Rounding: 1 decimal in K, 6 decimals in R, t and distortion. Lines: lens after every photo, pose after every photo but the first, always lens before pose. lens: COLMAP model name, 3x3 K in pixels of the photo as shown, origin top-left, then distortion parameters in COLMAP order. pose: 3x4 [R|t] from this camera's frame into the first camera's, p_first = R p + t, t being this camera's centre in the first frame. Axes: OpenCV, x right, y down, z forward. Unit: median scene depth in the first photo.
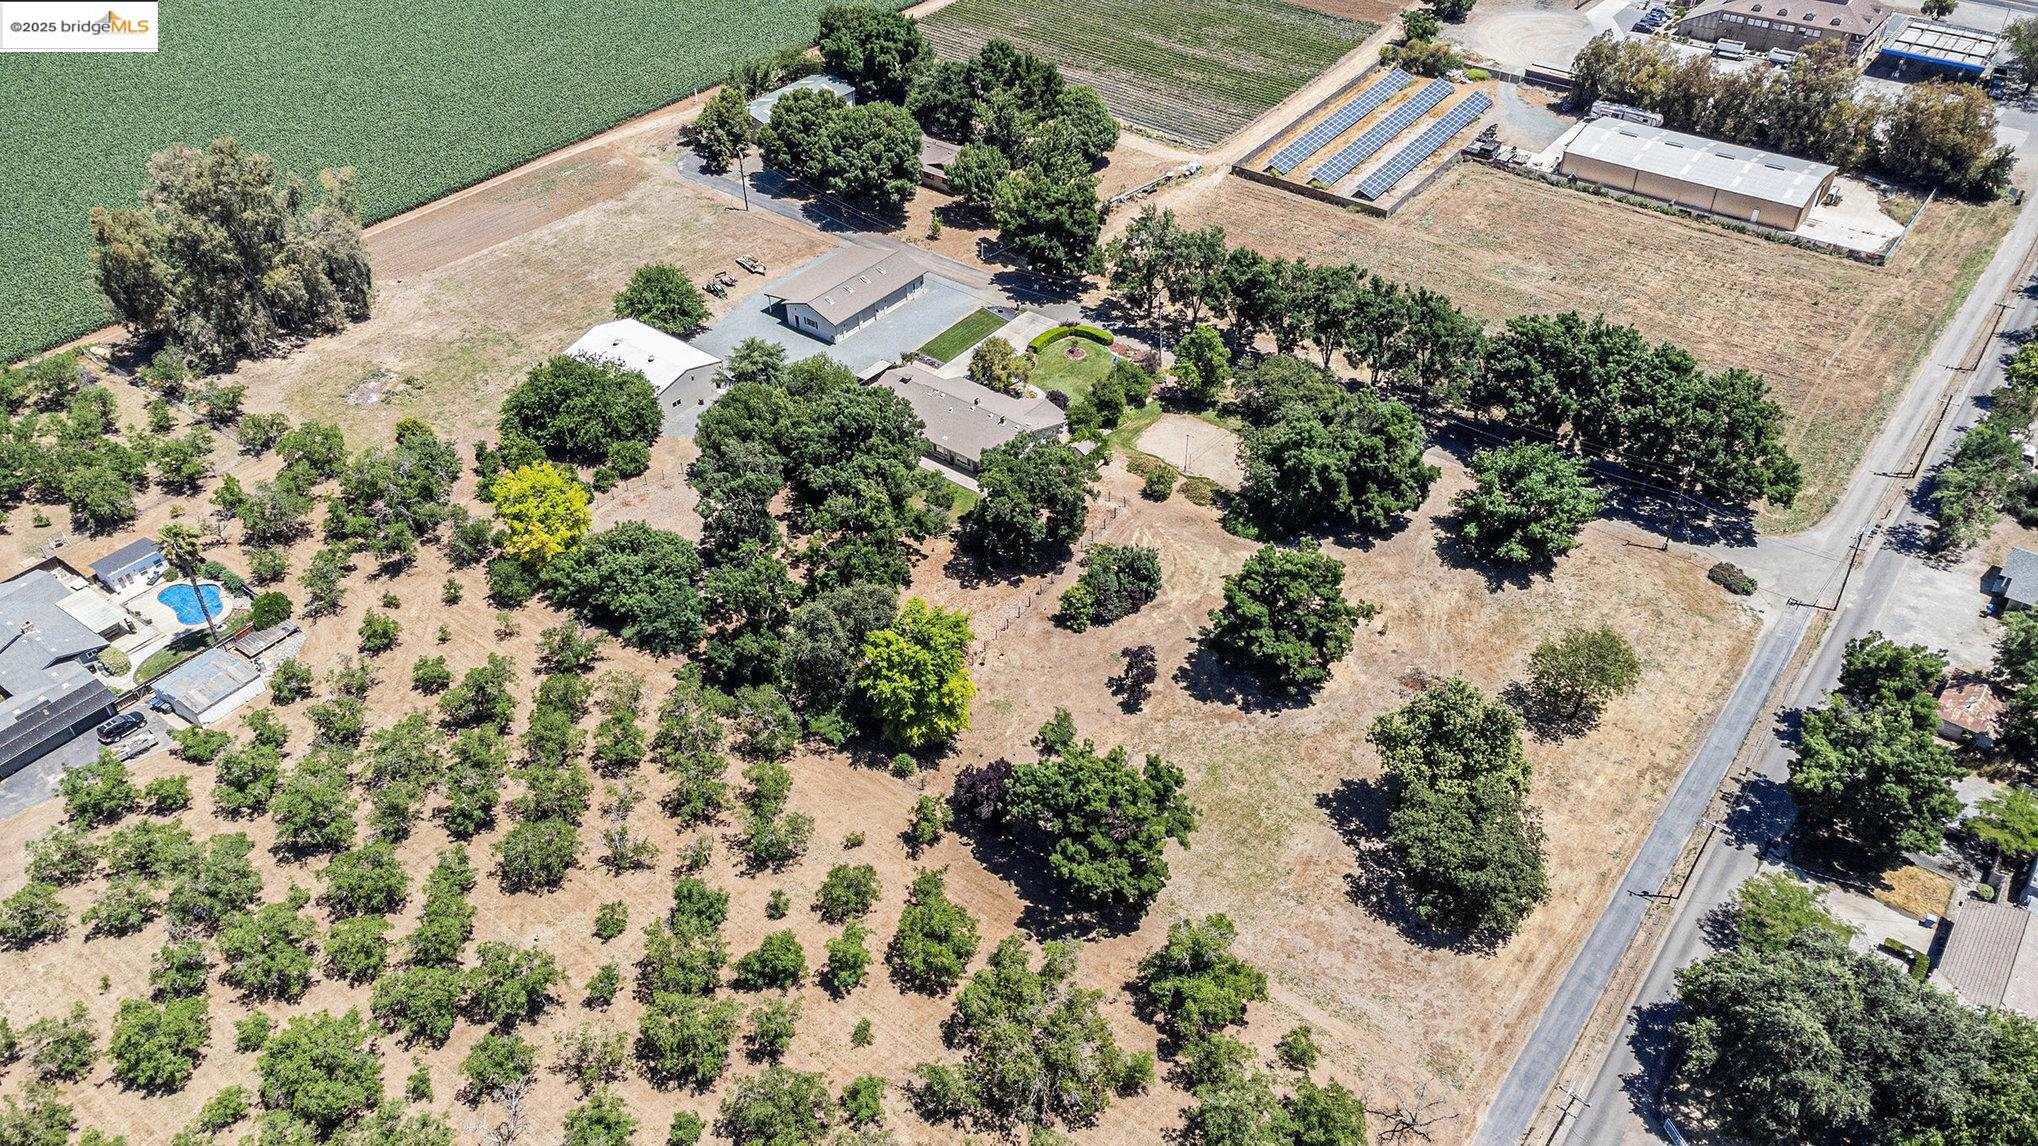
lens RADIAL K [[1549.3, 0, 1019.1], [0, 1549.3, 509.4], [0, 0, 1]] dist [-0.020188, 0.148394]
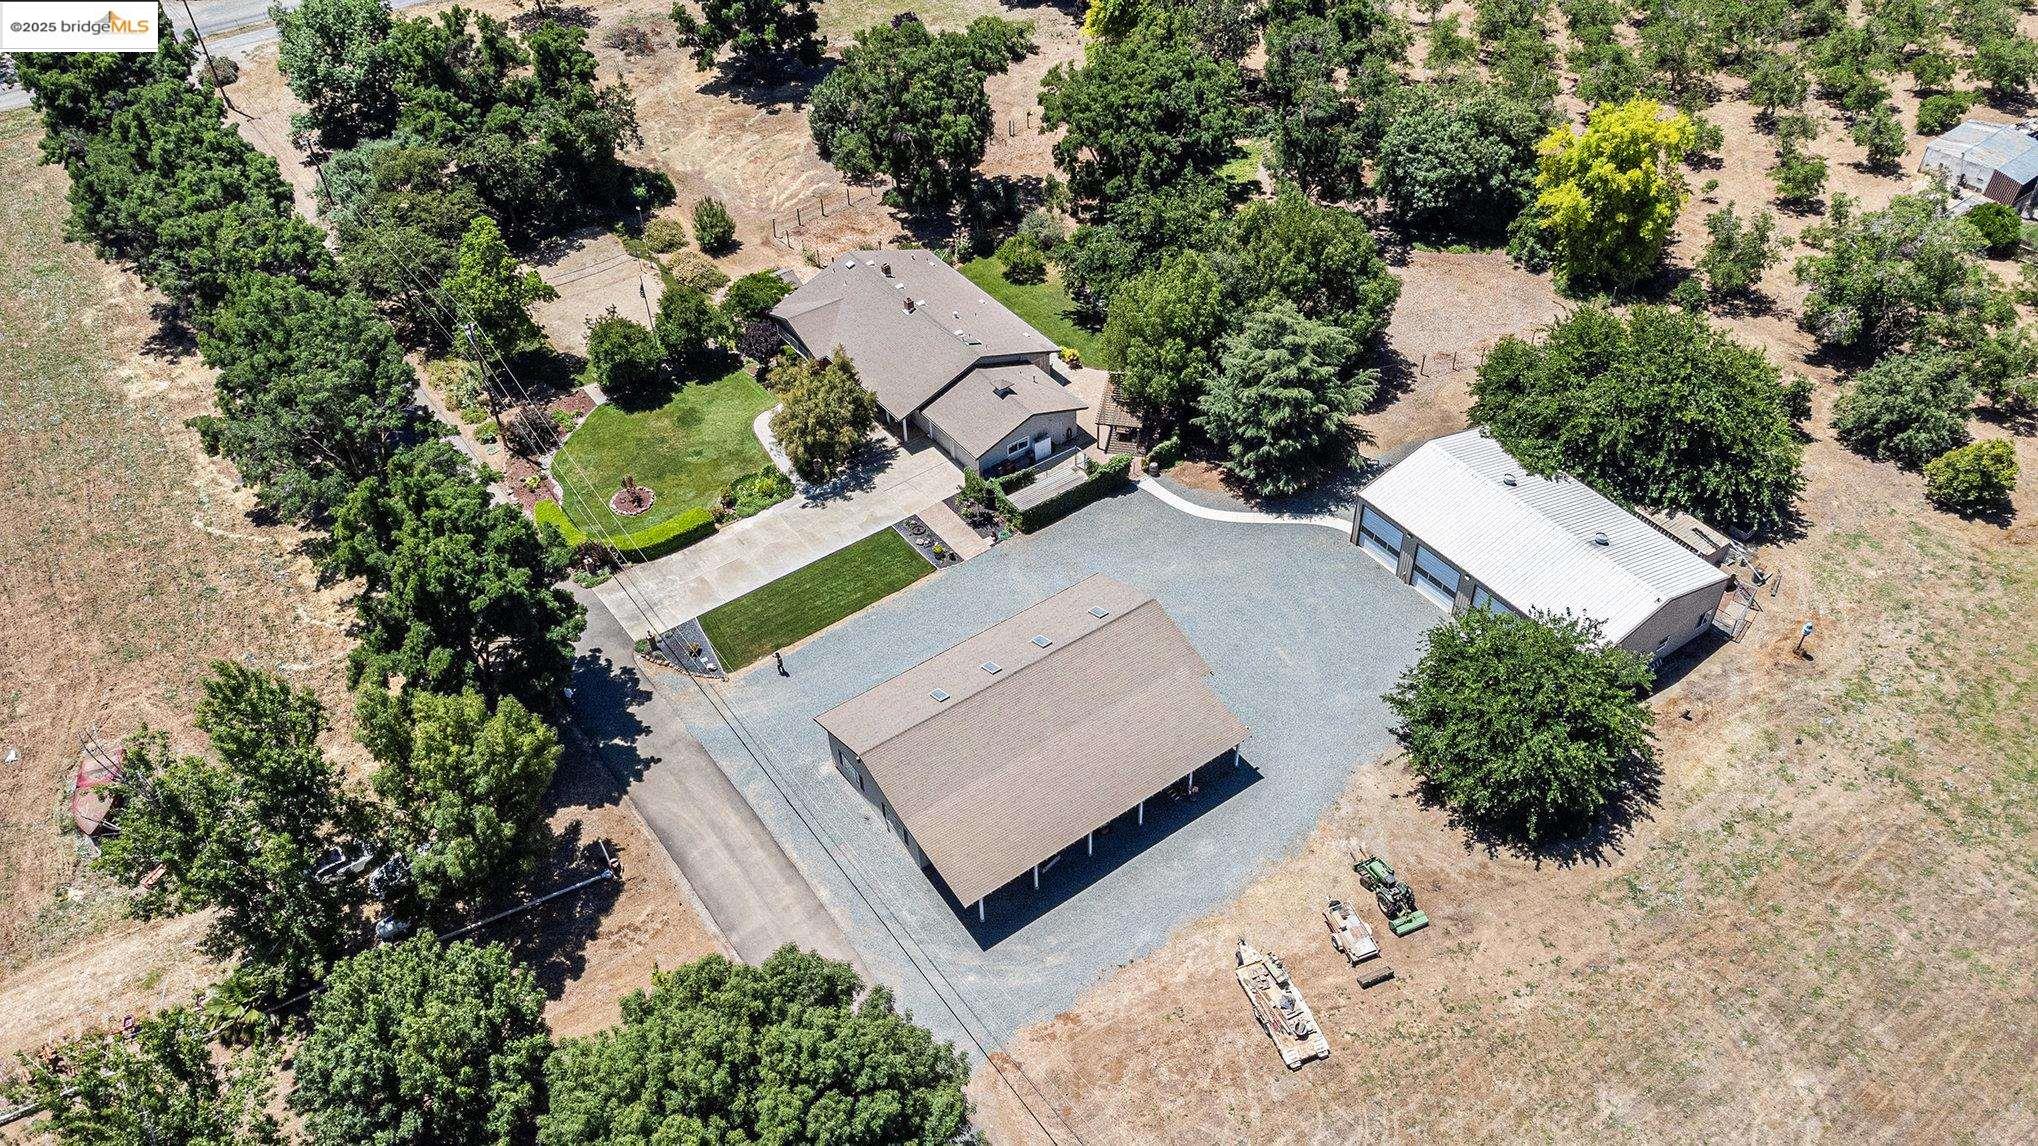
lens RADIAL K [[1549.3, 0, 1019.1], [0, 1549.3, 509.4], [0, 0, 1]] dist [-0.020188, 0.148394]
pose [[-0.955395, -0.166644, 0.243825, -0.196228], [0.202217, 0.232588, 0.951321, -0.538014], [-0.215243, 0.958192, -0.188515, 1.061546]]
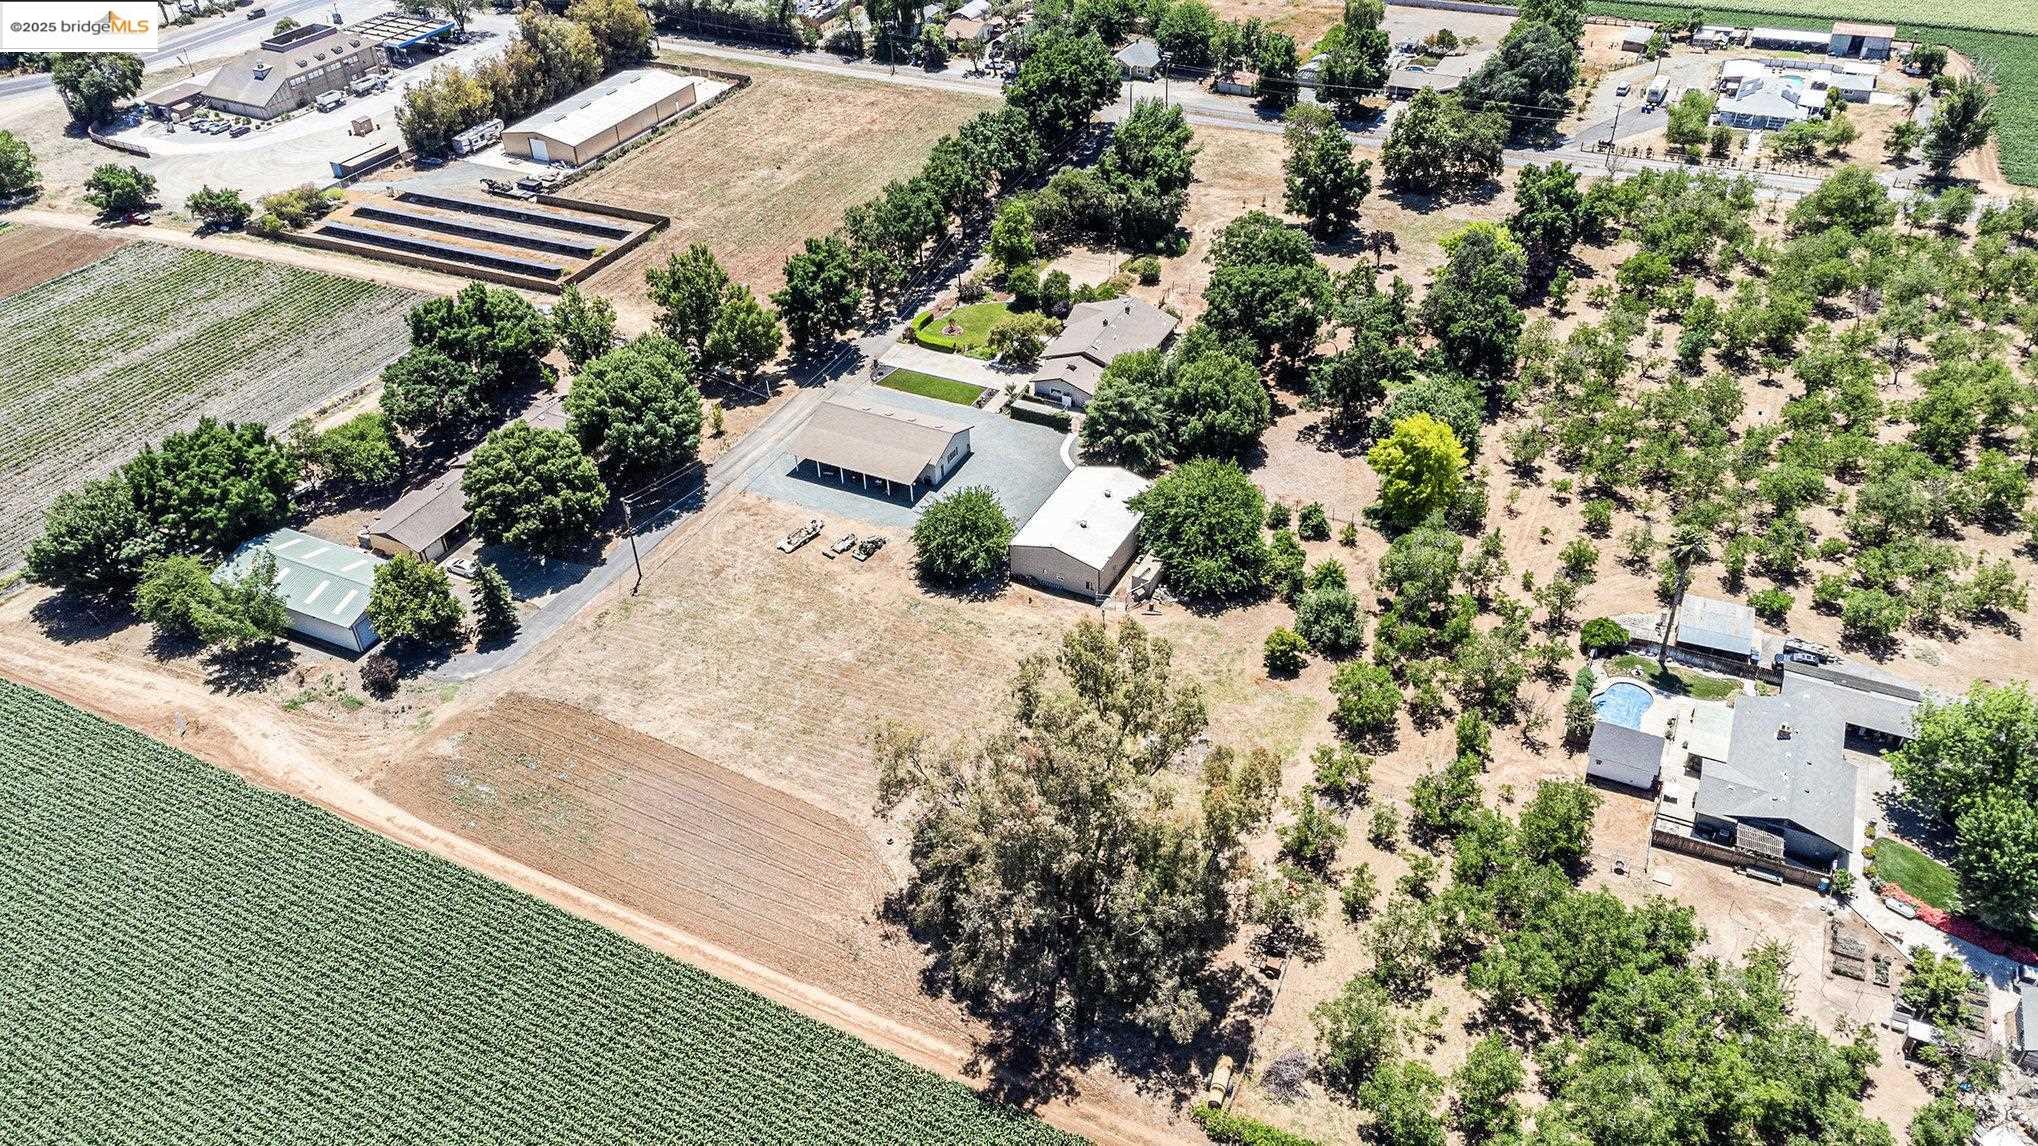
lens RADIAL K [[1549.3, 0, 1019.1], [0, 1549.3, 509.4], [0, 0, 1]] dist [-0.020188, 0.148394]
pose [[-0.187477, -0.545277, 0.817022, -0.910063], [0.615576, 0.582954, 0.530313, -0.565329], [-0.765454, 0.602360, 0.226369, 0.790499]]
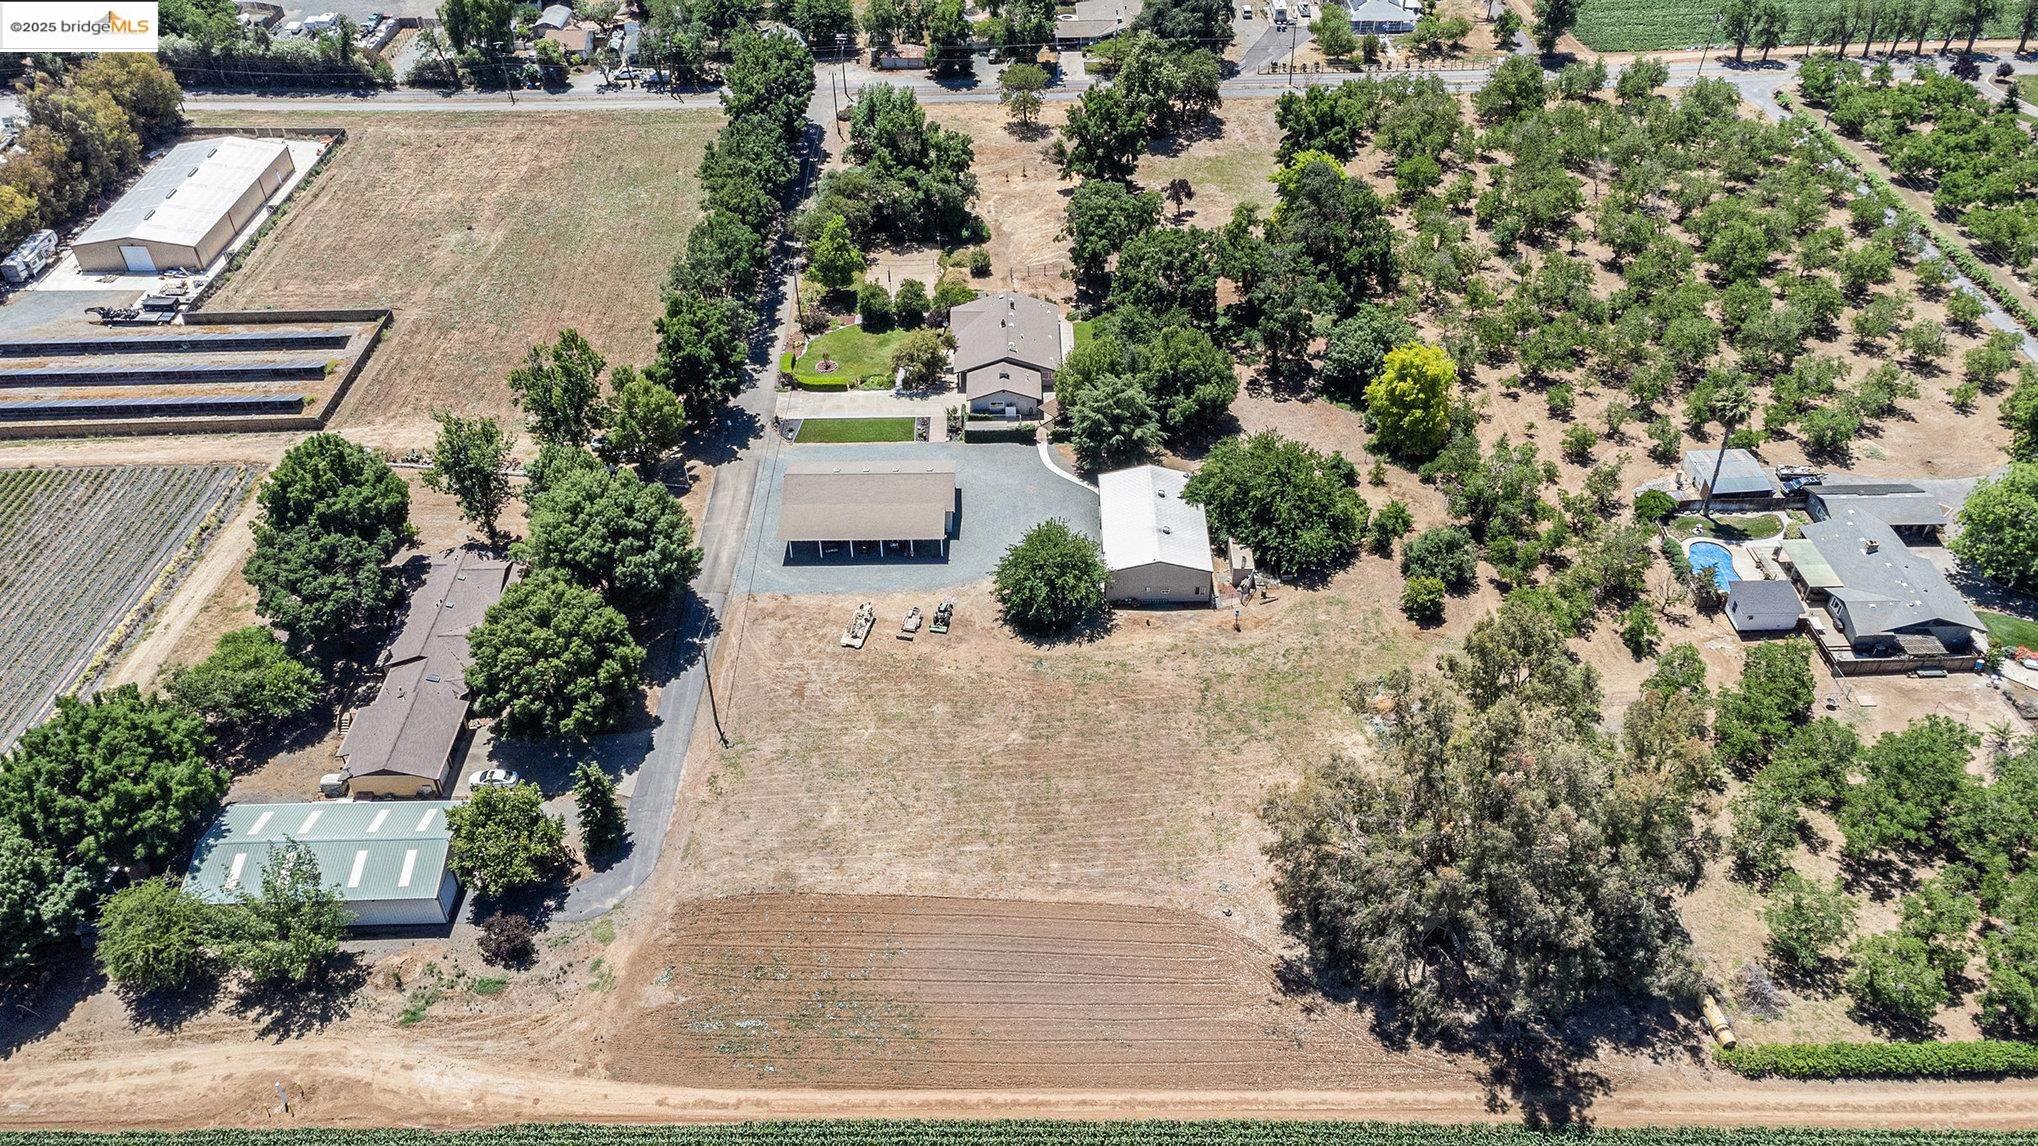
lens RADIAL K [[1549.3, 0, 1019.1], [0, 1549.3, 509.4], [0, 0, 1]] dist [-0.020188, 0.148394]
pose [[-0.609065, -0.458691, 0.647026, -0.704514], [0.489119, 0.424962, 0.761688, -0.742180], [-0.624341, 0.780390, -0.034475, 1.021493]]
